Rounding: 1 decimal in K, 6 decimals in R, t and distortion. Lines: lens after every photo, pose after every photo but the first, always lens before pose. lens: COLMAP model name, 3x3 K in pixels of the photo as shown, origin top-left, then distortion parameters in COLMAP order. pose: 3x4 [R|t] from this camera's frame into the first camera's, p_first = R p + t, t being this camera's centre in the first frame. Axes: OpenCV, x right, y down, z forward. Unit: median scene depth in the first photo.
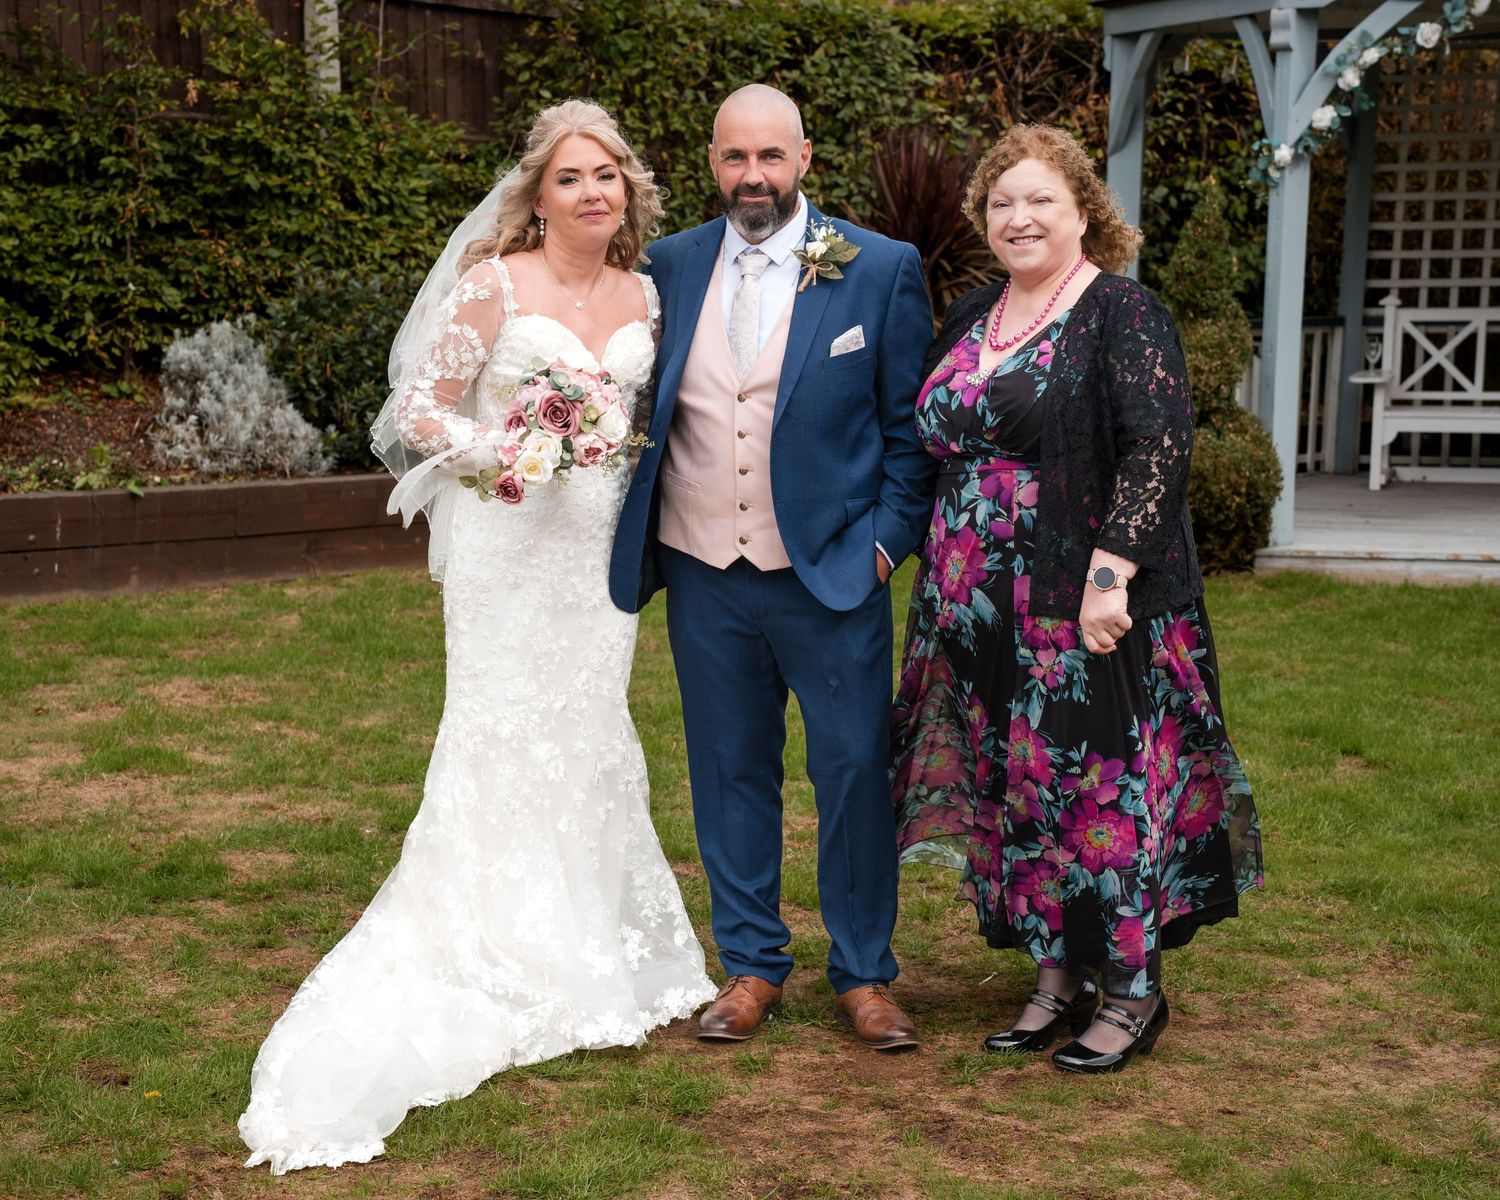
lens RADIAL K [[3121.7, 0, 740.0], [0, 3121.7, 623.6], [0, 0, 1]] dist [0.396395, 0.150890]
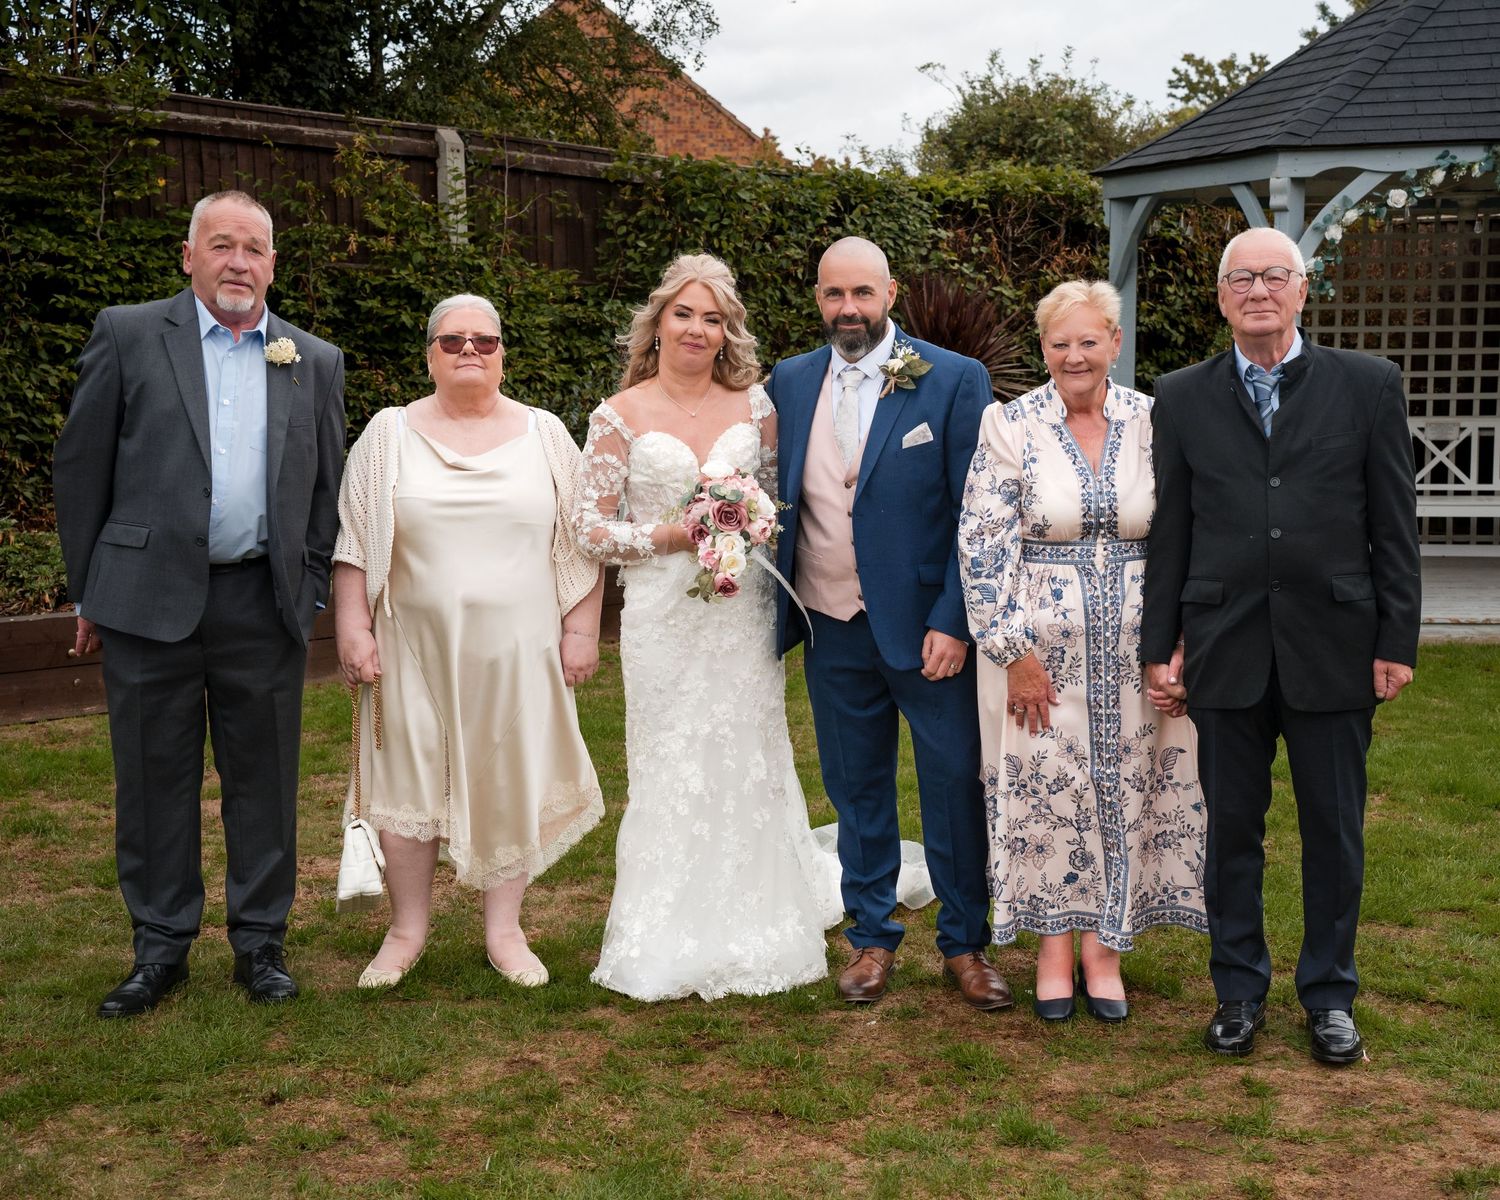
lens RADIAL K [[2335.3, 0, 882.5], [0, 2335.3, 606.3], [0, 0, 1]] dist [0.165543, 0.216387]
pose [[0.992115, -0.020999, 0.123561, -0.087314], [0.023000, 0.999626, -0.014795, -0.016248], [-0.123204, 0.017520, 0.992227, 0.113035]]
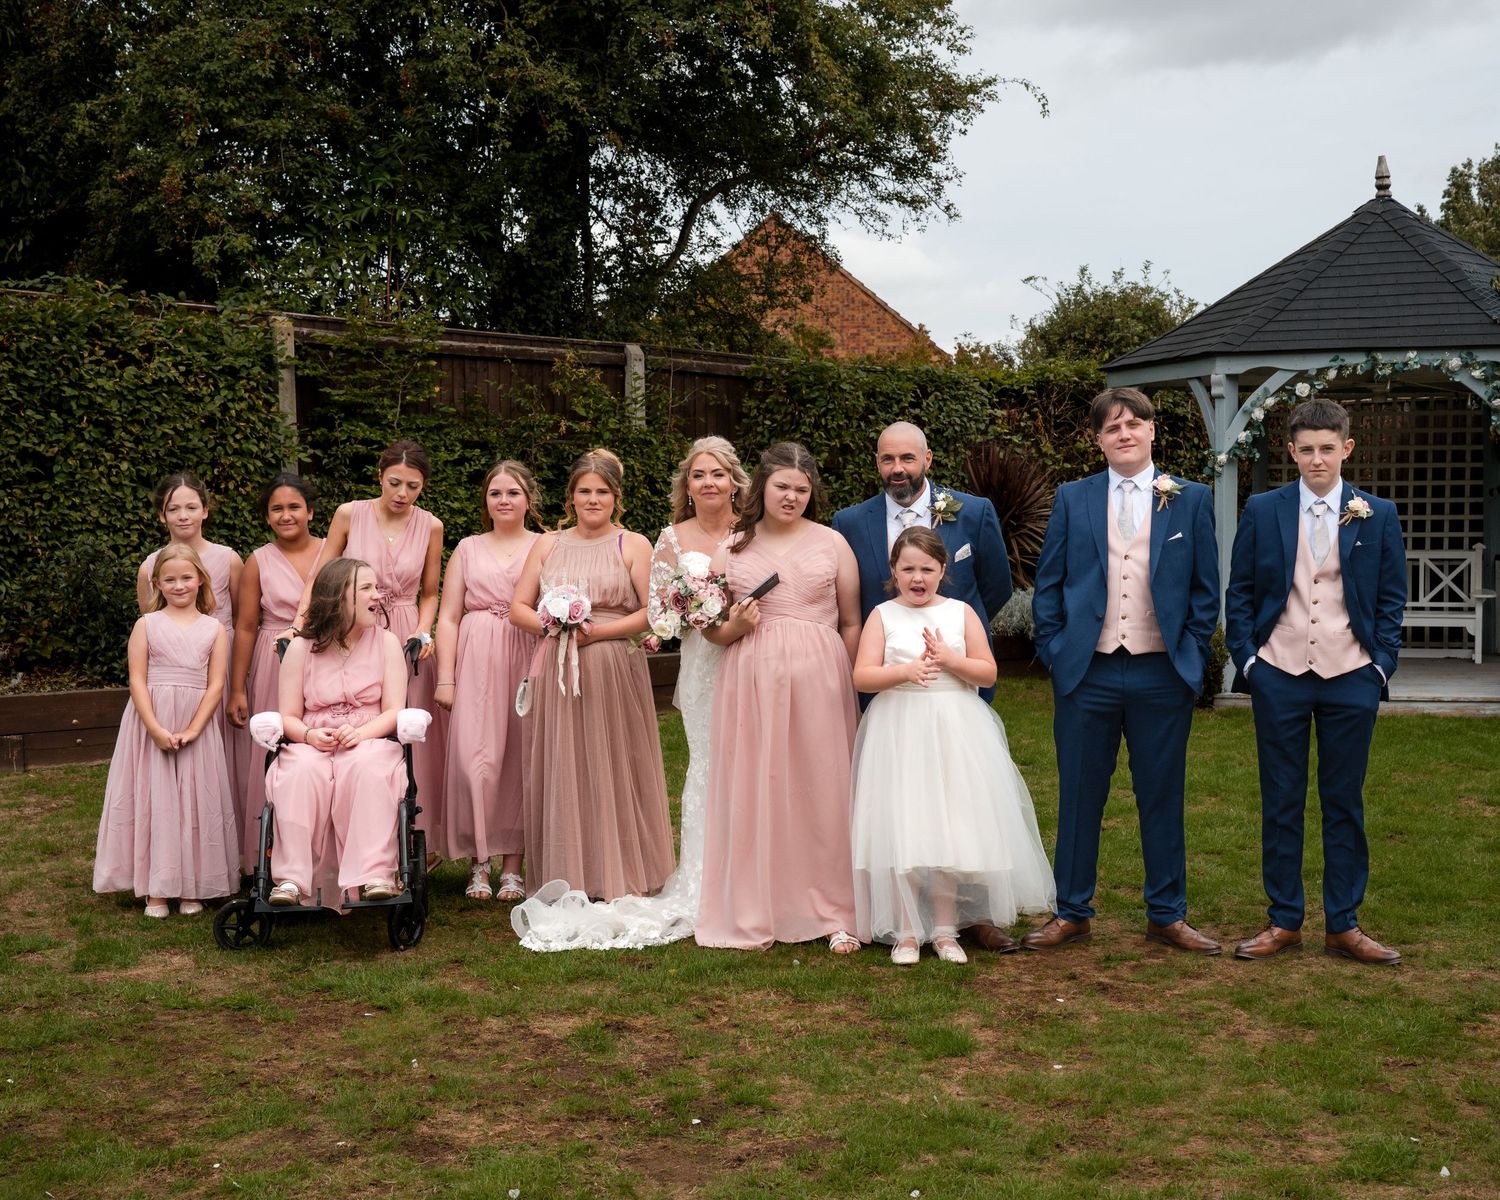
lens RADIAL K [[2145.9, 0, 807.0], [0, 2145.9, 568.4], [0, 0, 1]] dist [0.058723, 0.100284]
pose [[0.999955, -0.009429, -0.000691, -0.043154], [0.009317, 0.995250, -0.096910, 0.016405], [0.001601, 0.096899, 0.995293, -0.109398]]
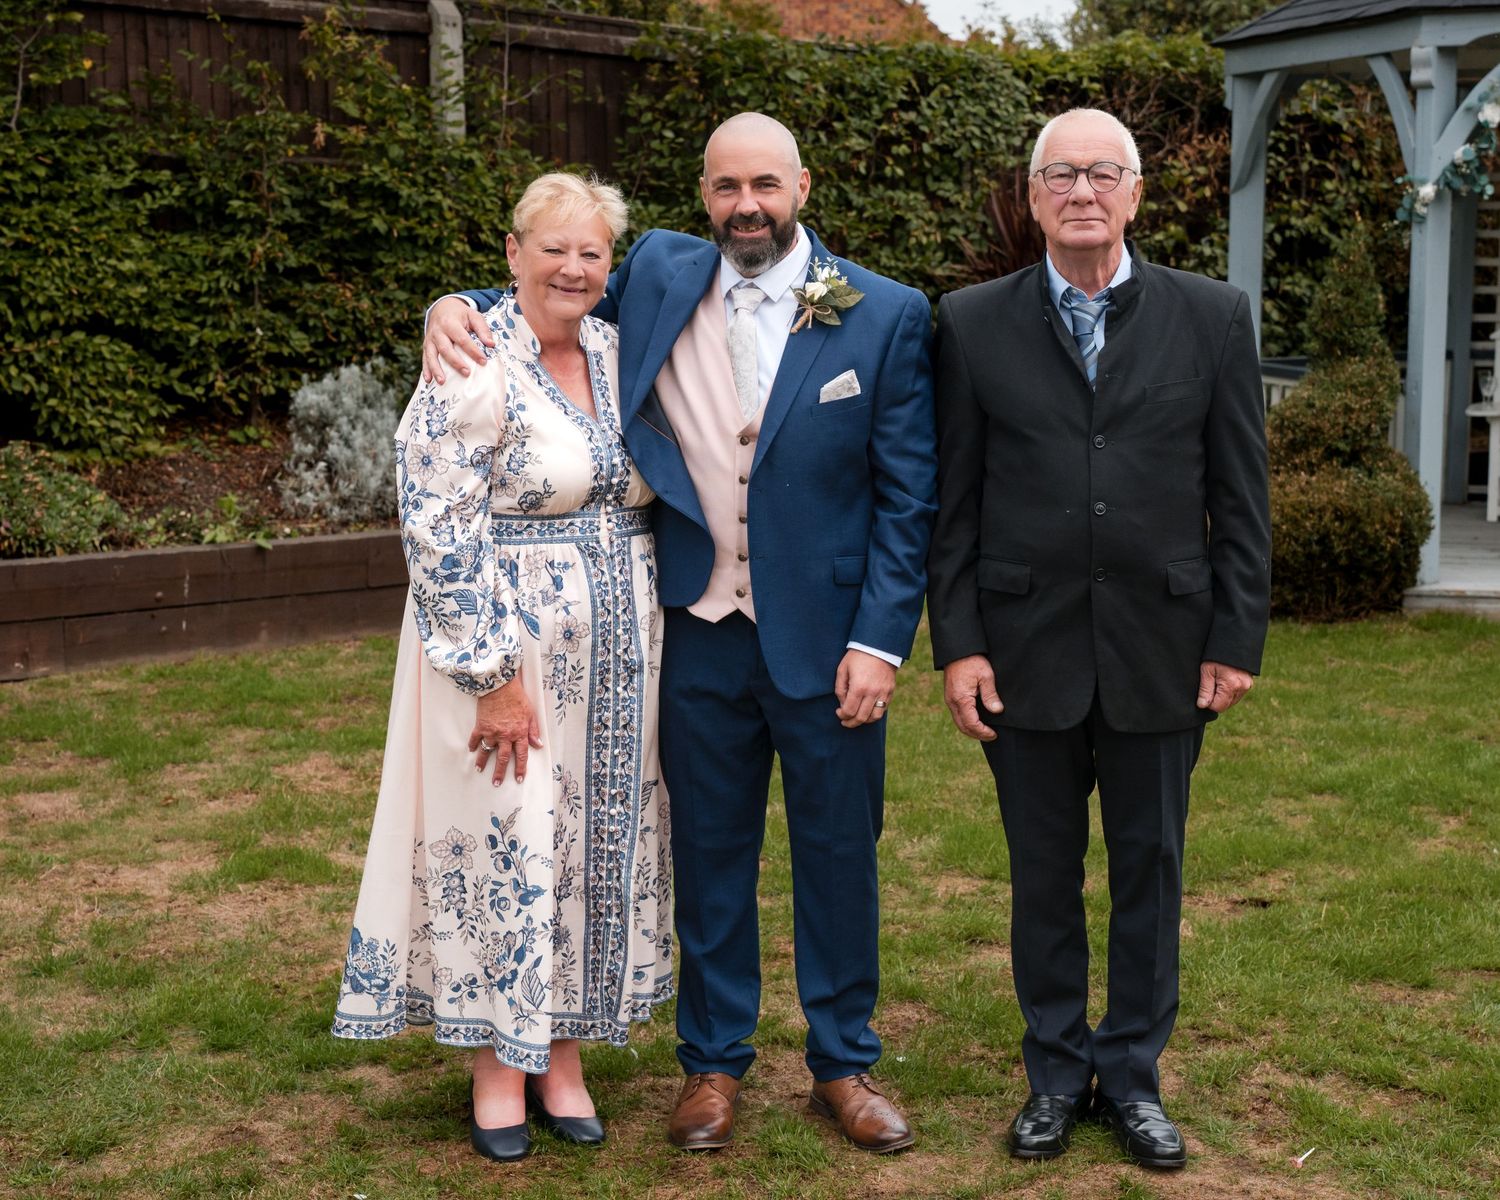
lens RADIAL K [[2747.9, 0, 833.6], [0, 2747.9, 553.8], [0, 0, 1]] dist [0.200395, 0.229737]
pose [[0.999753, -0.008227, 0.020645, -0.029487], [0.008608, 0.999793, -0.018446, -0.018433], [-0.020489, 0.018619, 0.999617, 0.127511]]
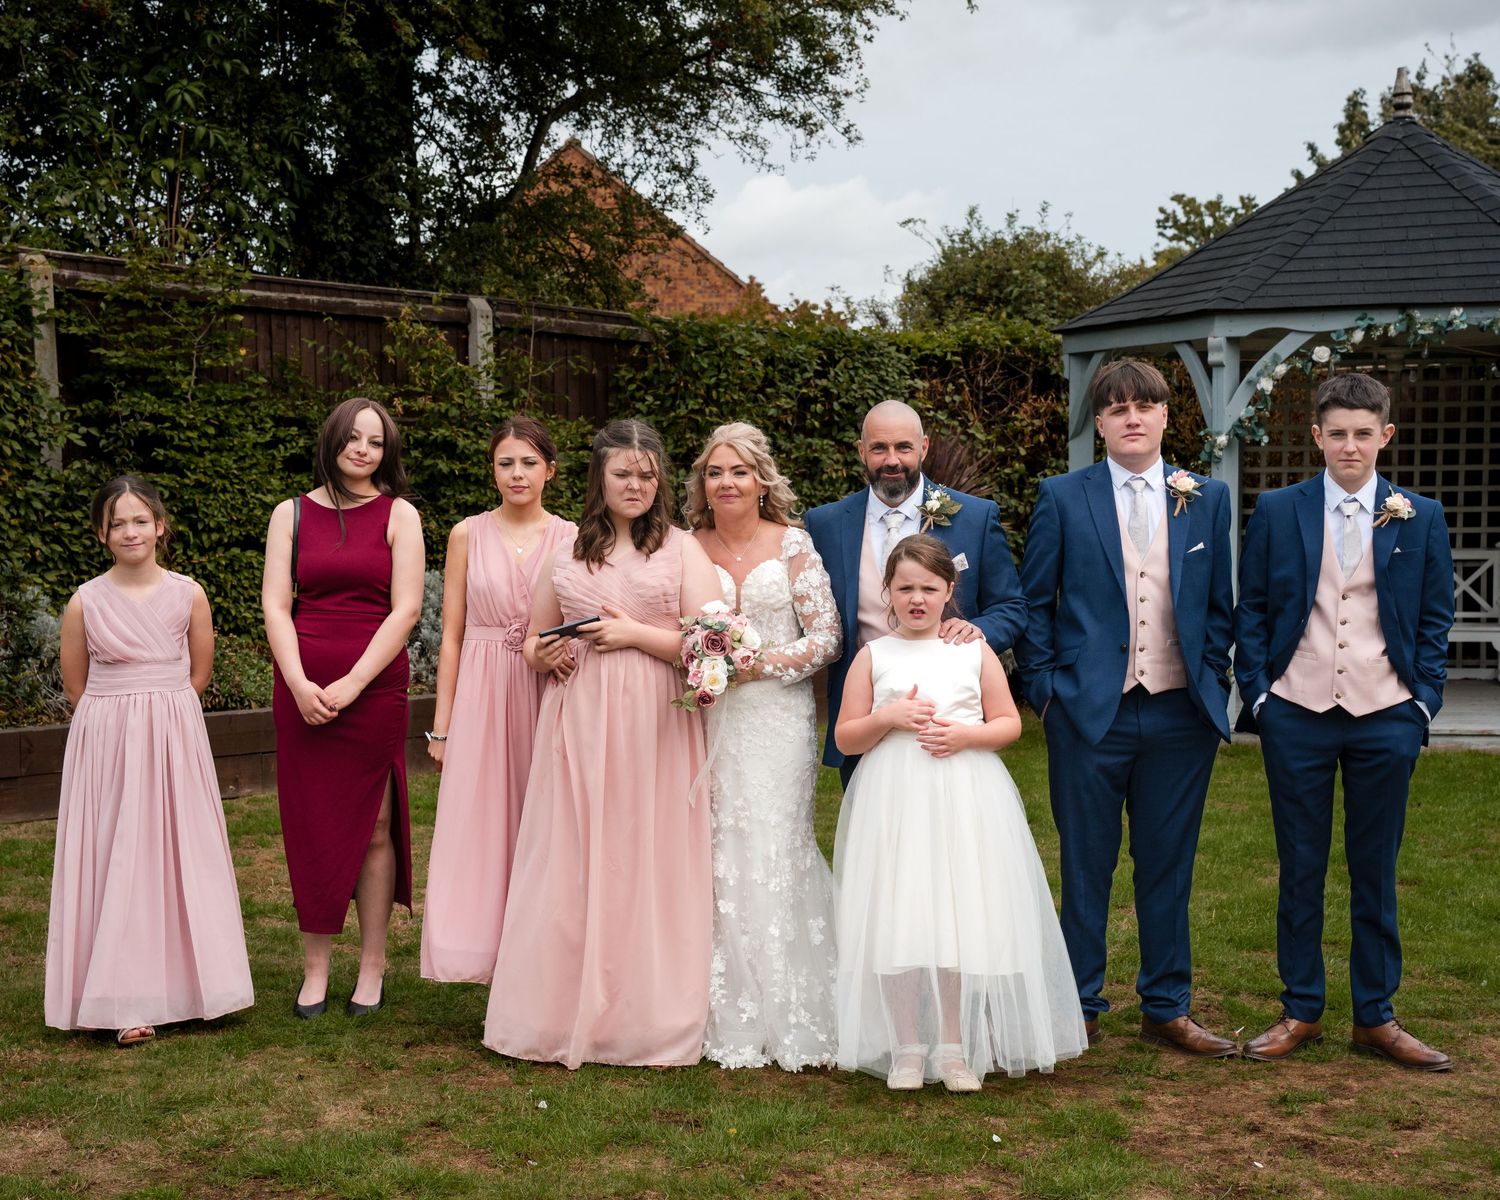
lens RADIAL K [[2454.8, 0, 770.6], [0, 2454.8, 621.9], [0, 0, 1]] dist [0.193768, 0.119073]
pose [[0.996282, -0.015377, 0.084773, -0.103618], [0.021377, 0.997295, -0.070330, 0.001411], [-0.083463, 0.071881, 0.993915, -0.033075]]
